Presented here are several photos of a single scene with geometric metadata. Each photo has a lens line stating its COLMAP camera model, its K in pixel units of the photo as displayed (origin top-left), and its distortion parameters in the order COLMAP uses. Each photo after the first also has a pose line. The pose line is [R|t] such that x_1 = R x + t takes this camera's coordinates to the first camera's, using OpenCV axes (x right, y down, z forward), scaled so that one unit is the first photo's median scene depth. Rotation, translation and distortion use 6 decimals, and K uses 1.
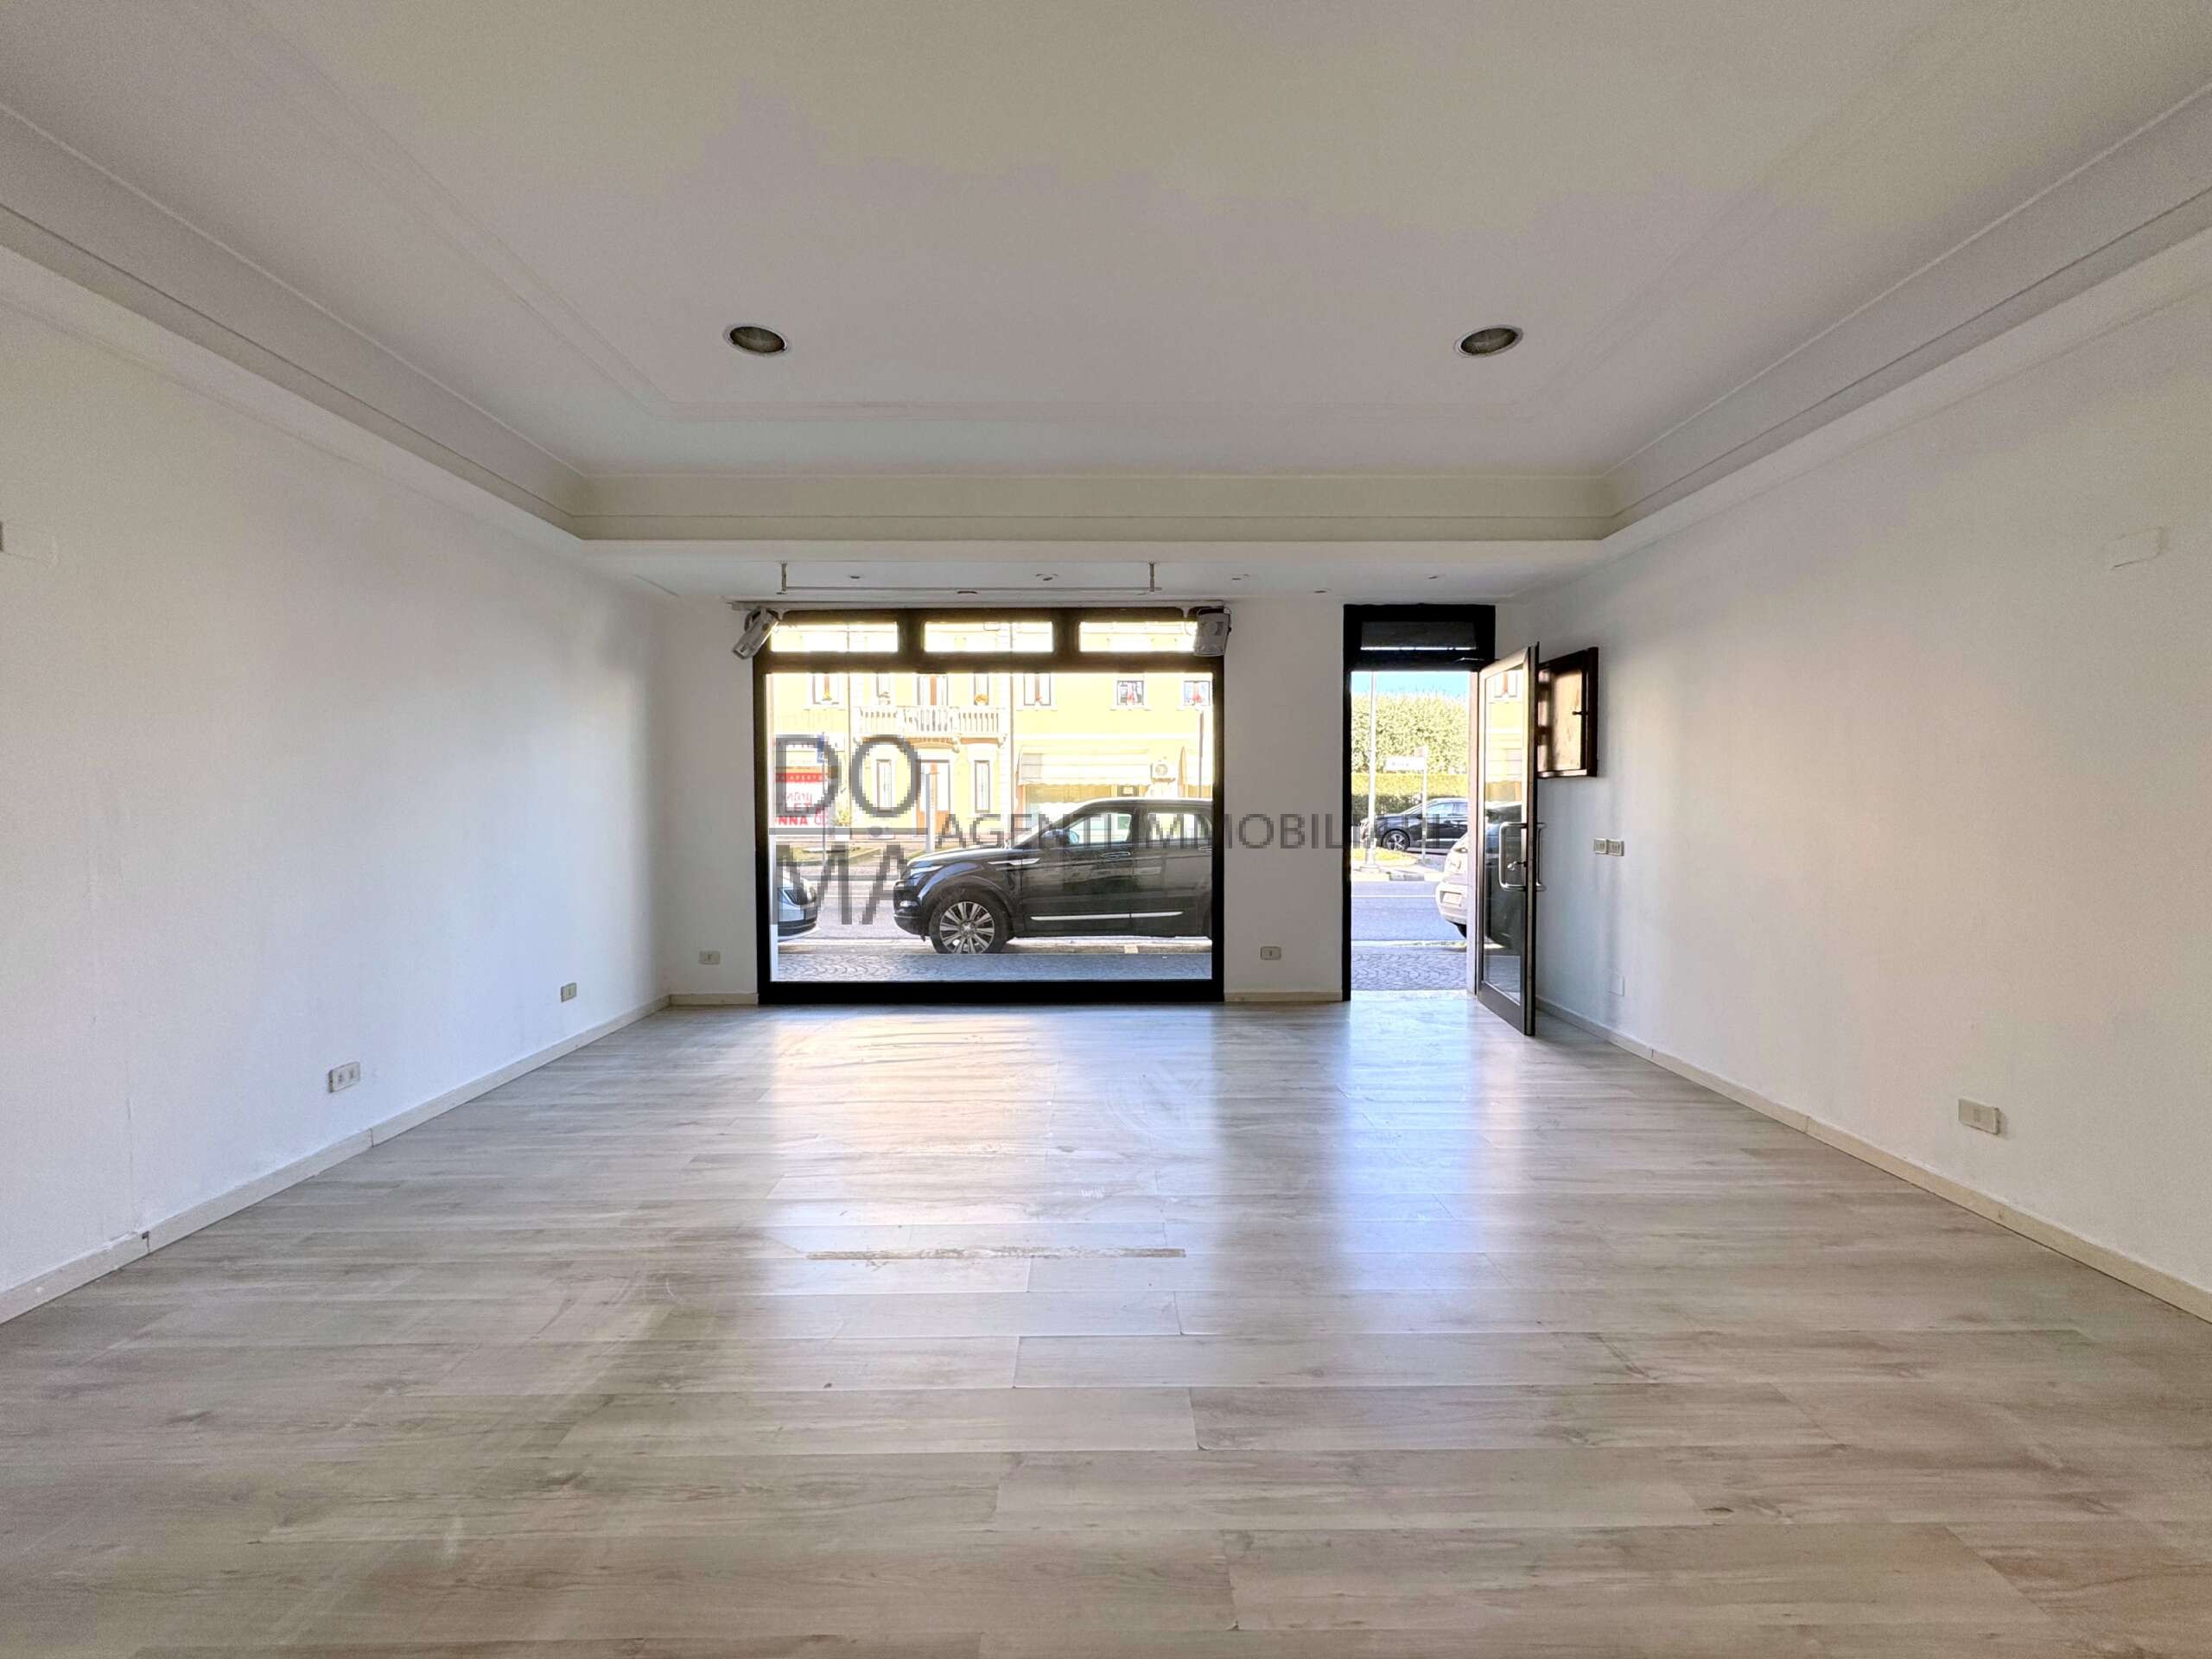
lens RADIAL K [[889.5, 0, 1108.7], [0, 889.5, 768.8], [0, 0, 1]] dist [0.000119, 0.000050]
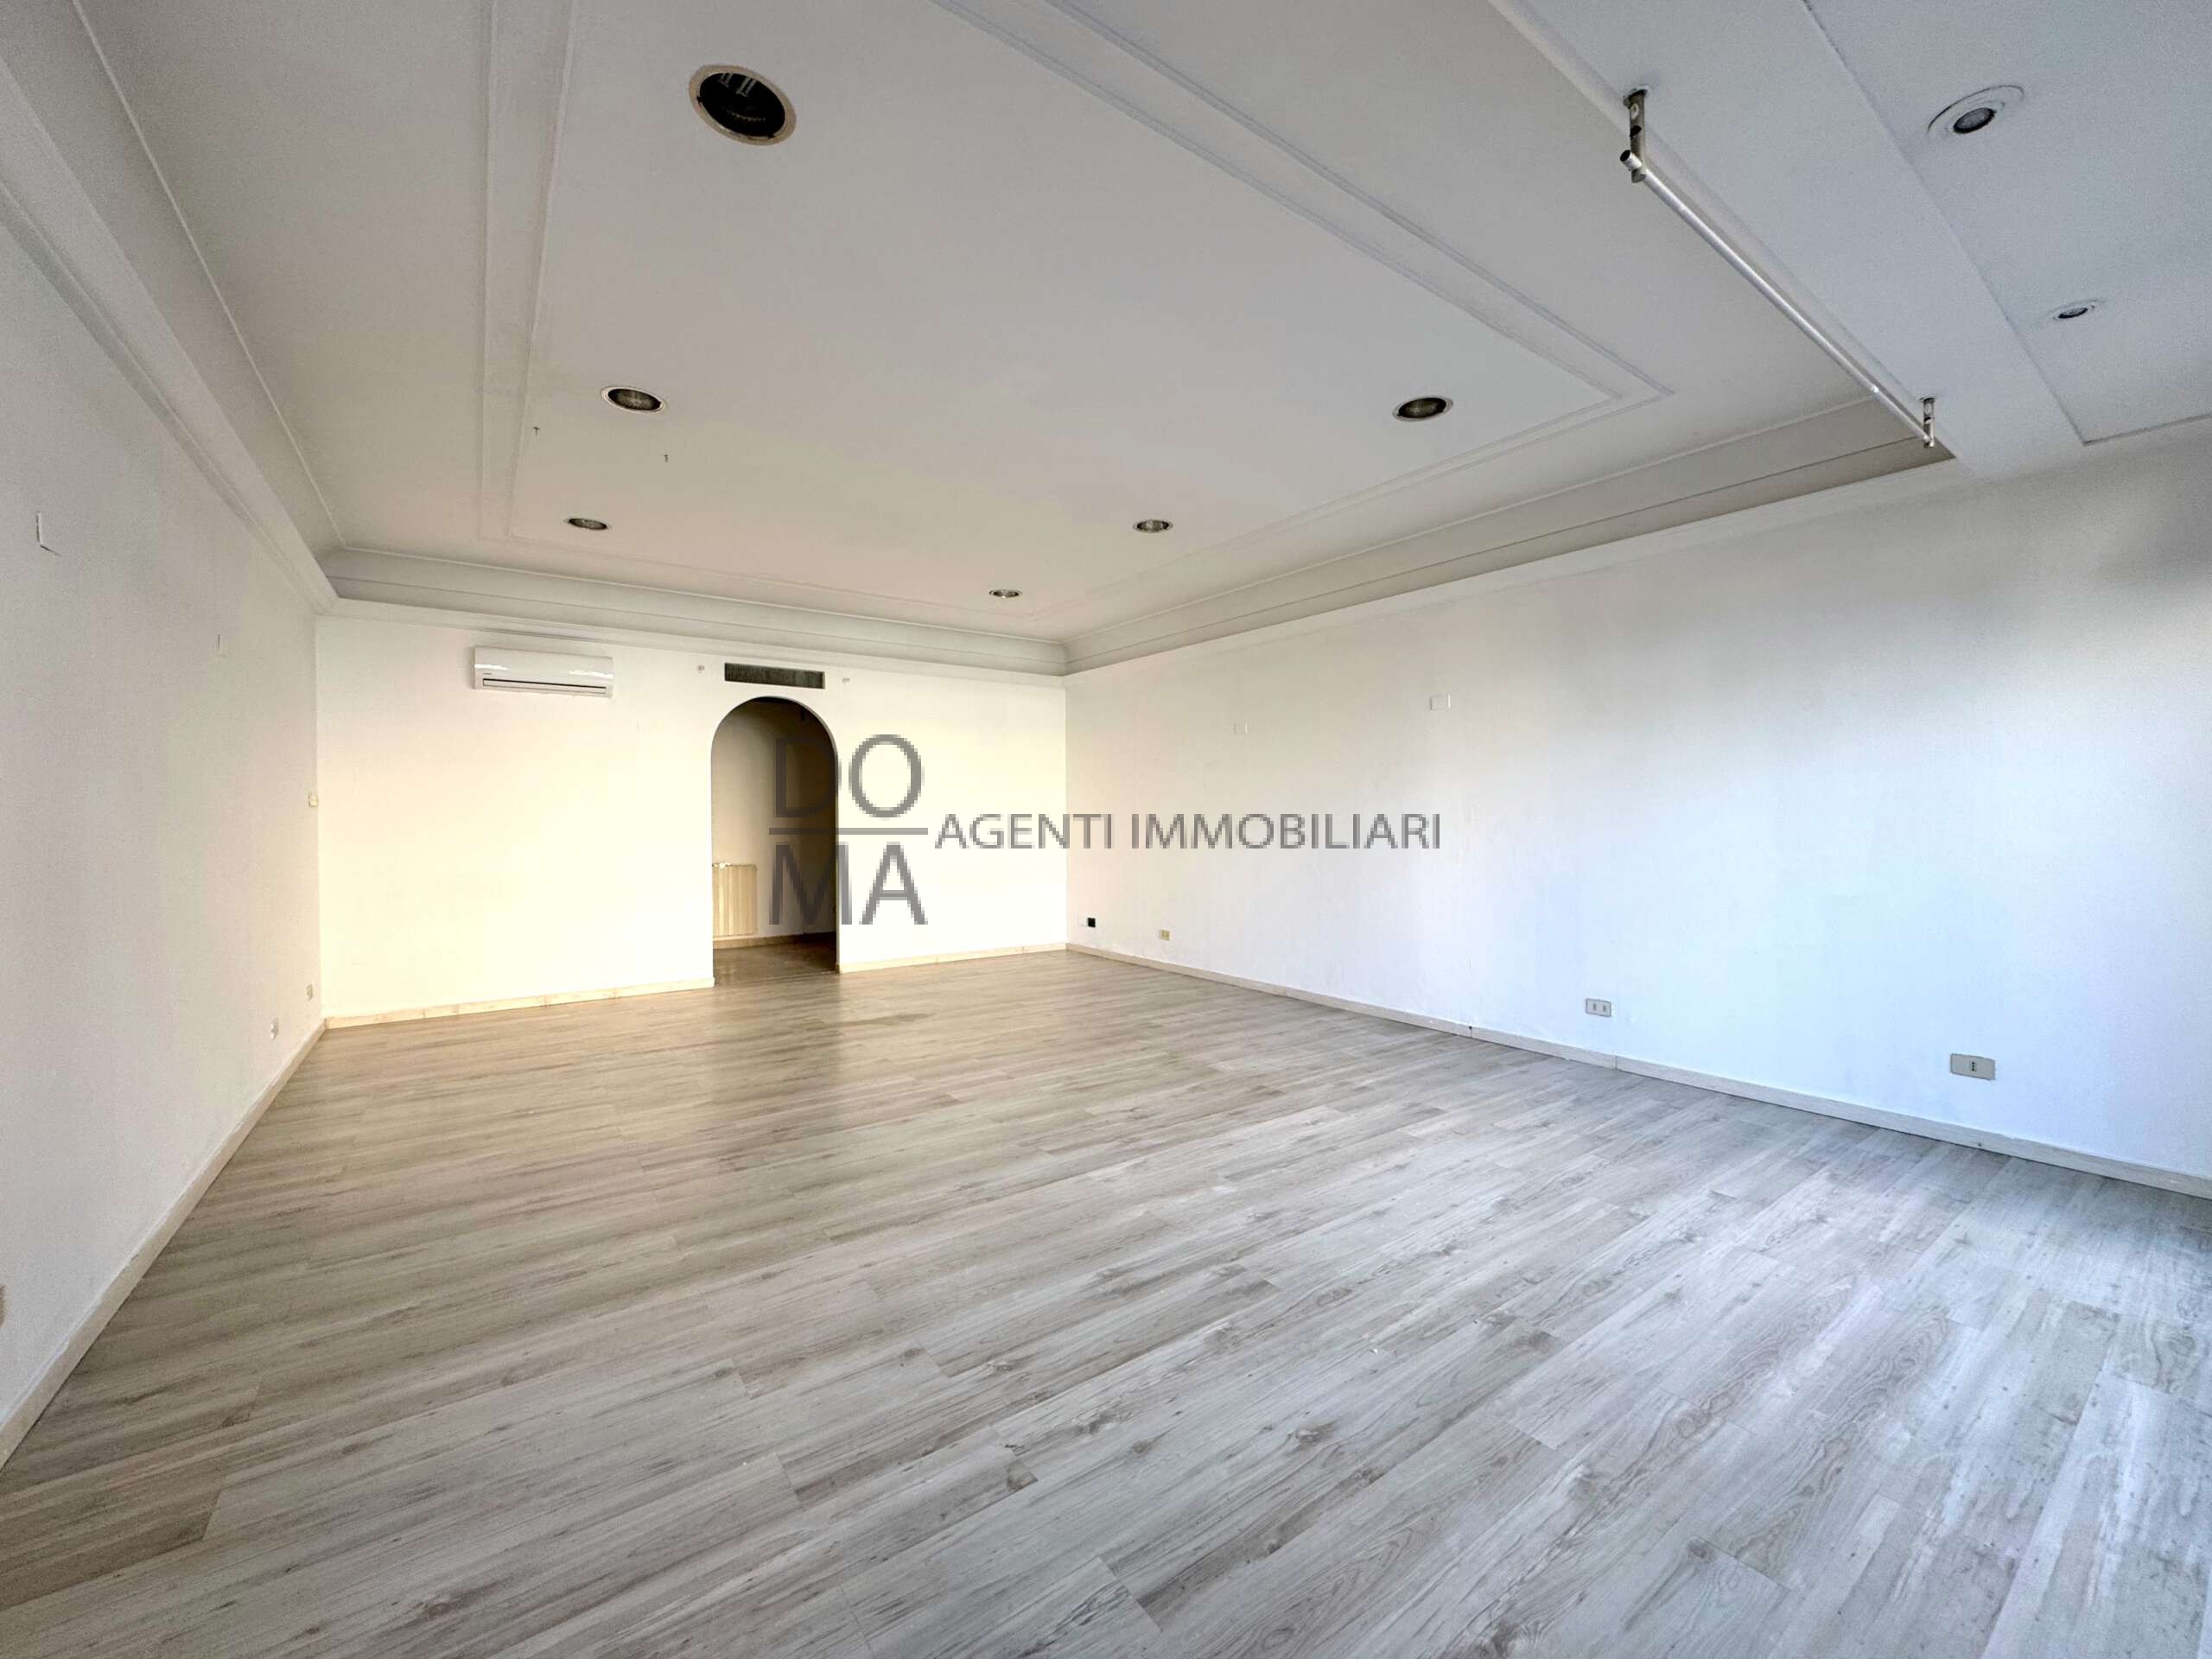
lens RADIAL K [[880.2, 0, 1106.0], [0, 880.2, 829.5], [0, 0, 1]] dist [-0.000787, 0.000342]
pose [[-0.818978, 0.014115, -0.573652, 0.726524], [0.027364, 0.999521, -0.014473, 0.077245], [0.573173, -0.027550, -0.818971, 2.134549]]
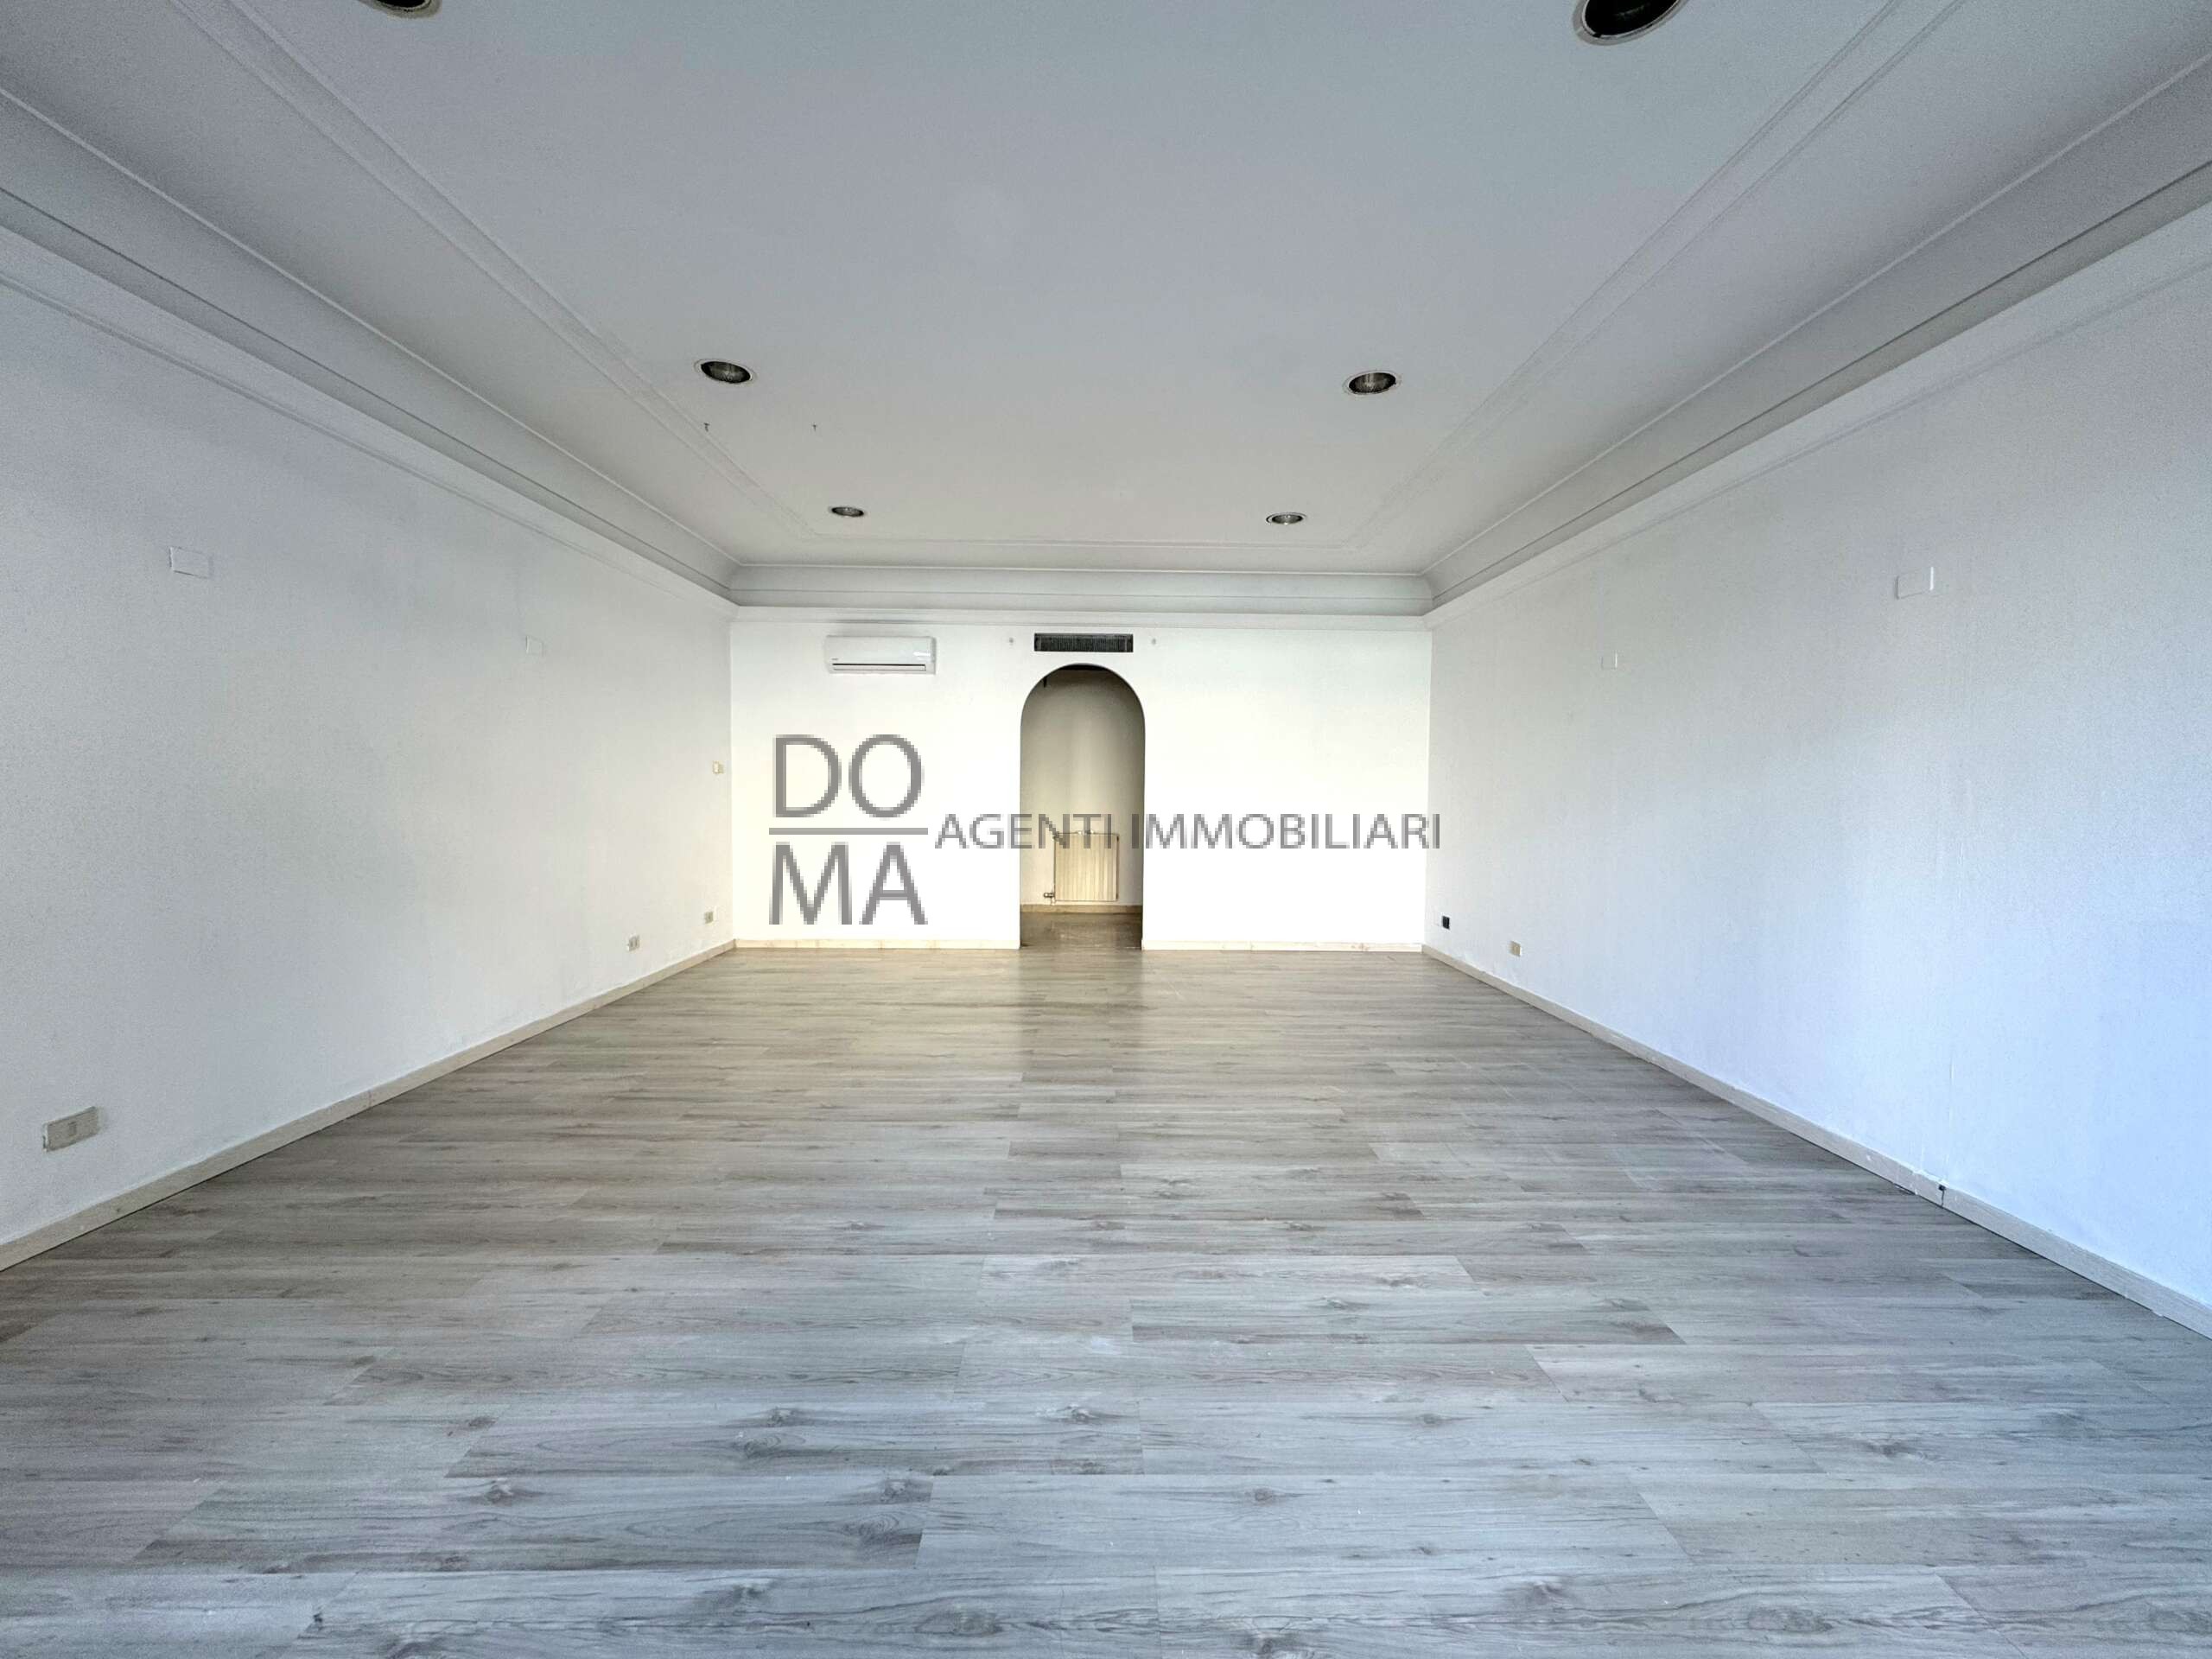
lens RADIAL K [[880.2, 0, 1106.0], [0, 880.2, 829.5], [0, 0, 1]] dist [-0.000787, 0.000342]
pose [[-0.999974, -0.006071, -0.003864, -0.055196], [-0.006102, 0.999948, 0.008119, 0.082845], [0.003814, 0.008142, -0.999960, 2.022840]]
